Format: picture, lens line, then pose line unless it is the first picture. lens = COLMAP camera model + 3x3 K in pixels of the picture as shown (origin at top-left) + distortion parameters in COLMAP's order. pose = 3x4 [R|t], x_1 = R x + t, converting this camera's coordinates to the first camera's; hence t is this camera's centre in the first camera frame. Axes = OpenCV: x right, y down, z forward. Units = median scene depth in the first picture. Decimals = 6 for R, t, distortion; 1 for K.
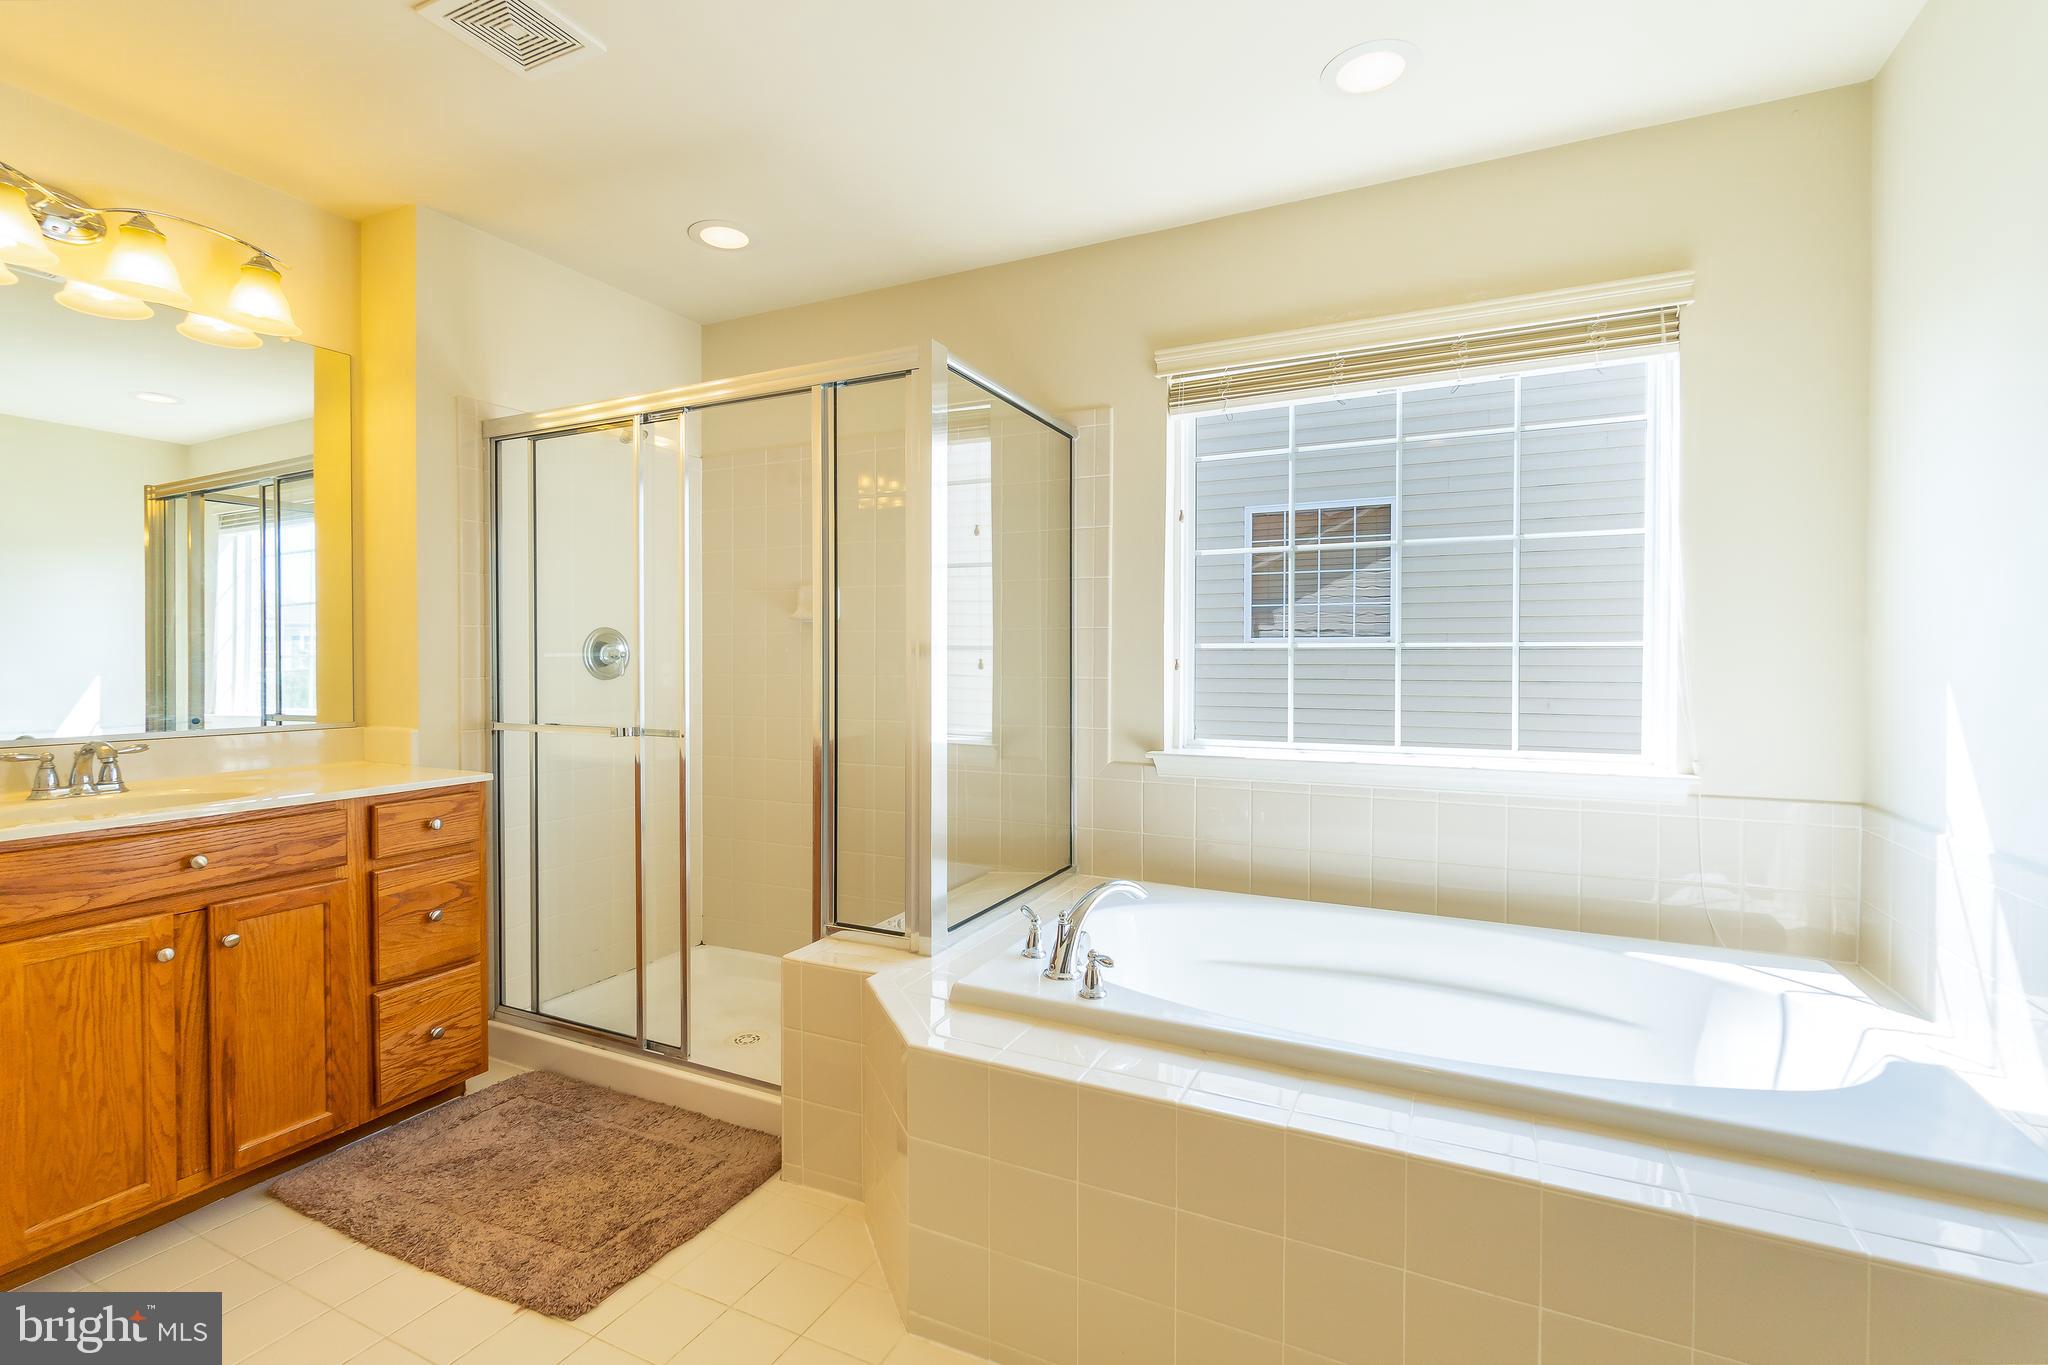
lens RADIAL K [[909.5, 0, 1023.4], [0, 909.5, 677.3], [0, 0, 1]] dist [-0.000901, 0.000040]
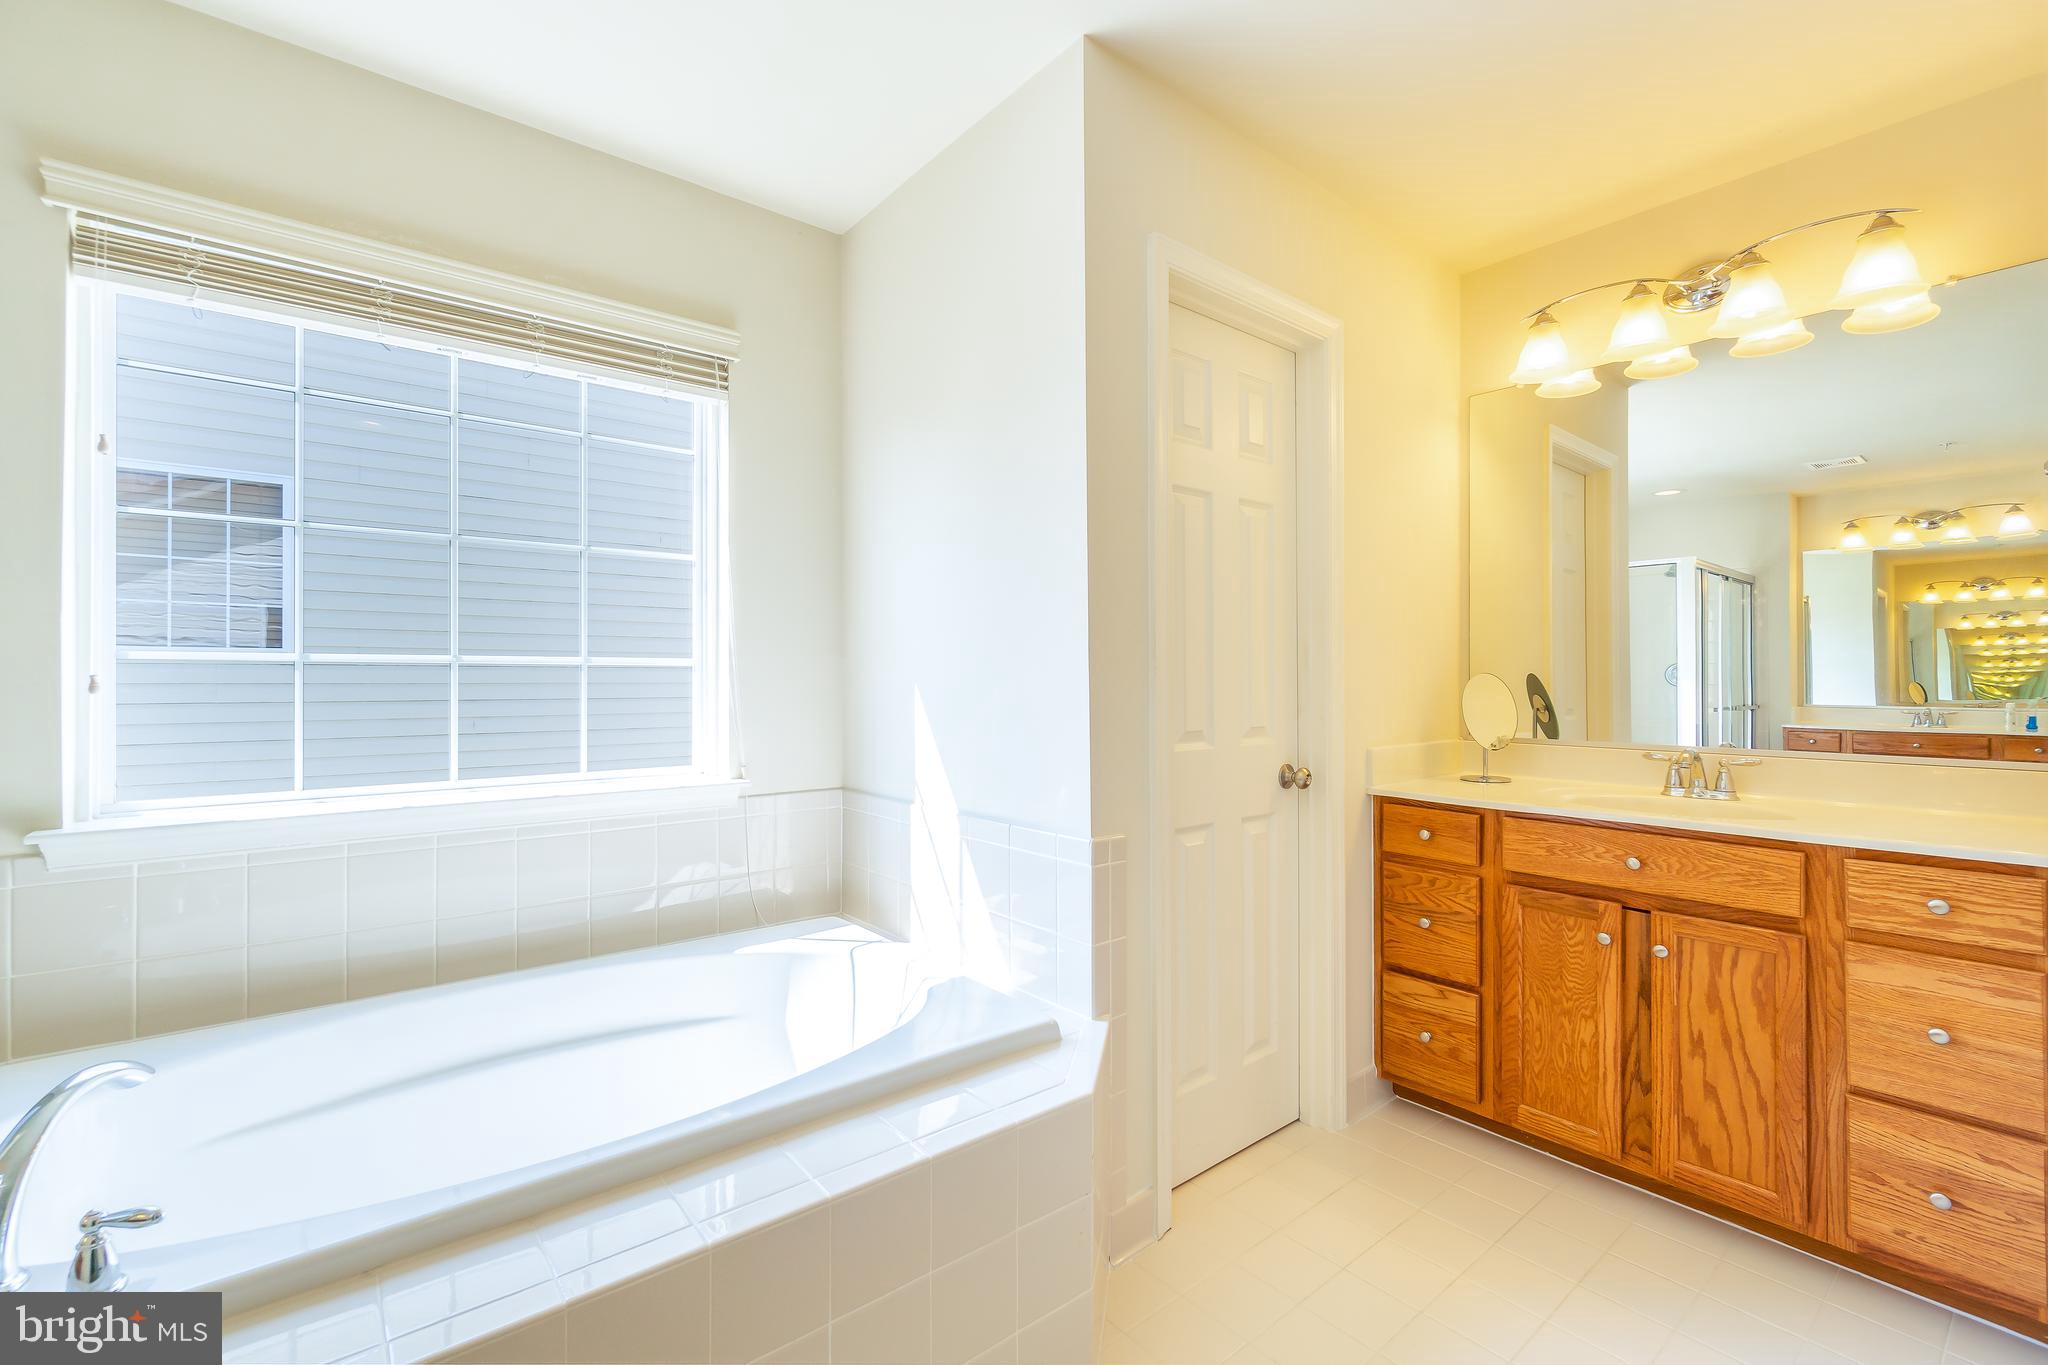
lens RADIAL K [[909.5, 0, 1023.4], [0, 909.5, 677.3], [0, 0, 1]] dist [-0.000901, 0.000040]
pose [[0.433422, 0.000225, 0.901191, -0.117131], [0.017463, 0.999810, -0.008648, -0.002401], [-0.901022, 0.019486, 0.433336, 0.178357]]
